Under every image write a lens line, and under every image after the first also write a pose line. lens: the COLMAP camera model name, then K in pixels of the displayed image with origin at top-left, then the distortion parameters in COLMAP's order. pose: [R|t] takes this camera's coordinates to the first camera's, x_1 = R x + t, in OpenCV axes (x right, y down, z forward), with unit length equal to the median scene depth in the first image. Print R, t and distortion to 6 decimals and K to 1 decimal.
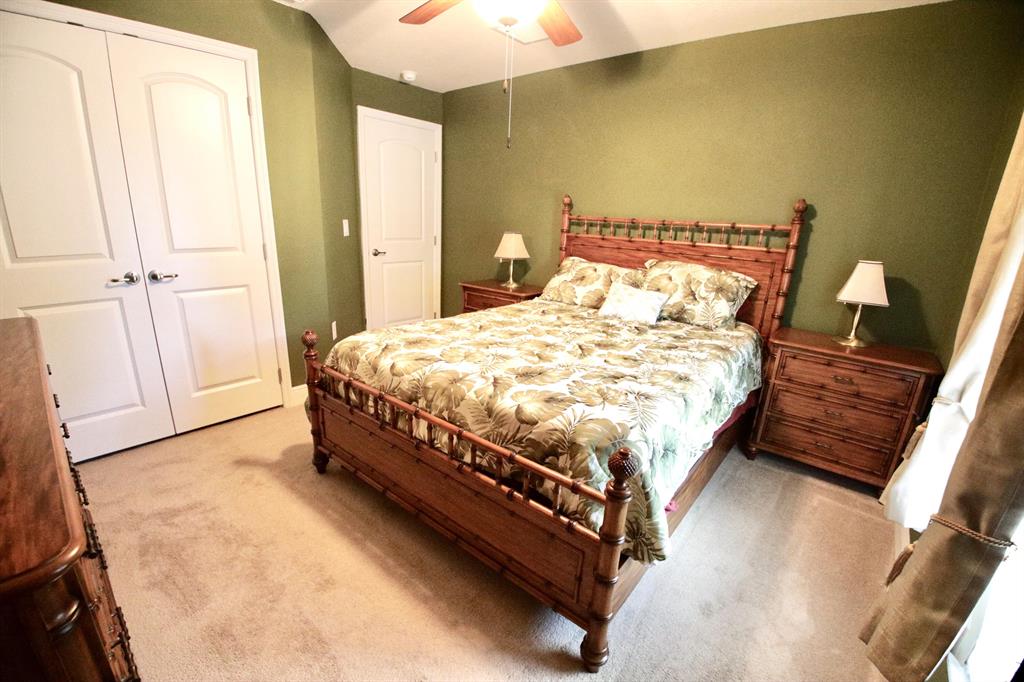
lens RADIAL K [[458.9, 0, 516.2], [0, 458.9, 354.6], [0, 0, 1]] dist [-0.042871, -0.000556]
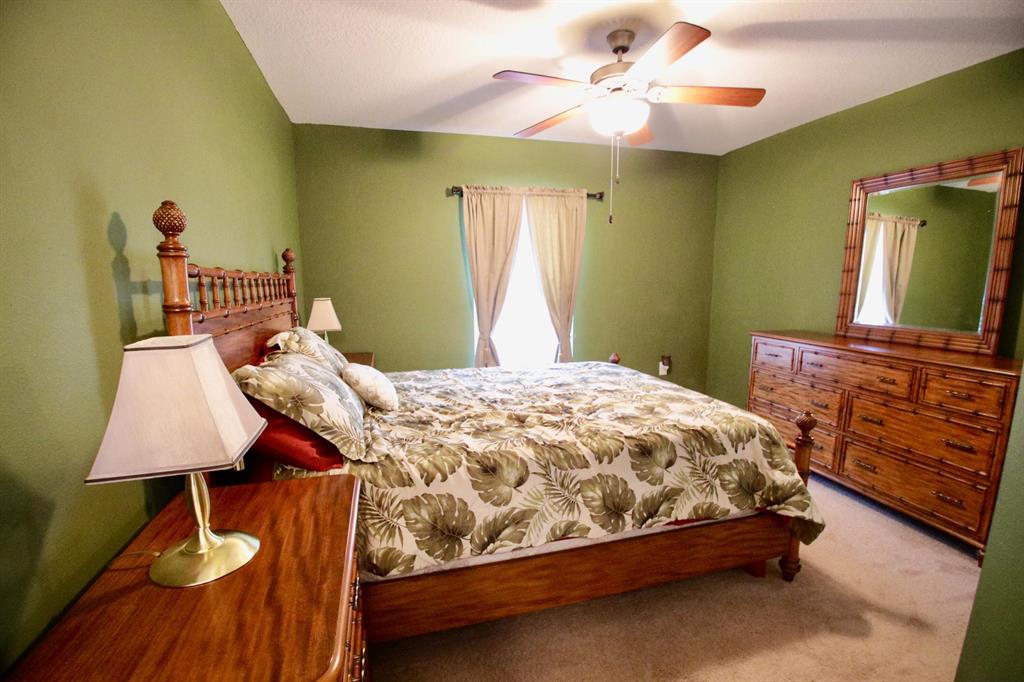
lens RADIAL K [[458.9, 0, 516.2], [0, 458.9, 354.6], [0, 0, 1]] dist [-0.042871, -0.000556]
pose [[-0.825162, -0.128940, 0.549983, -0.234976], [0.142348, 0.894722, 0.423332, -0.561464], [-0.546666, 0.427606, -0.719937, 1.826938]]
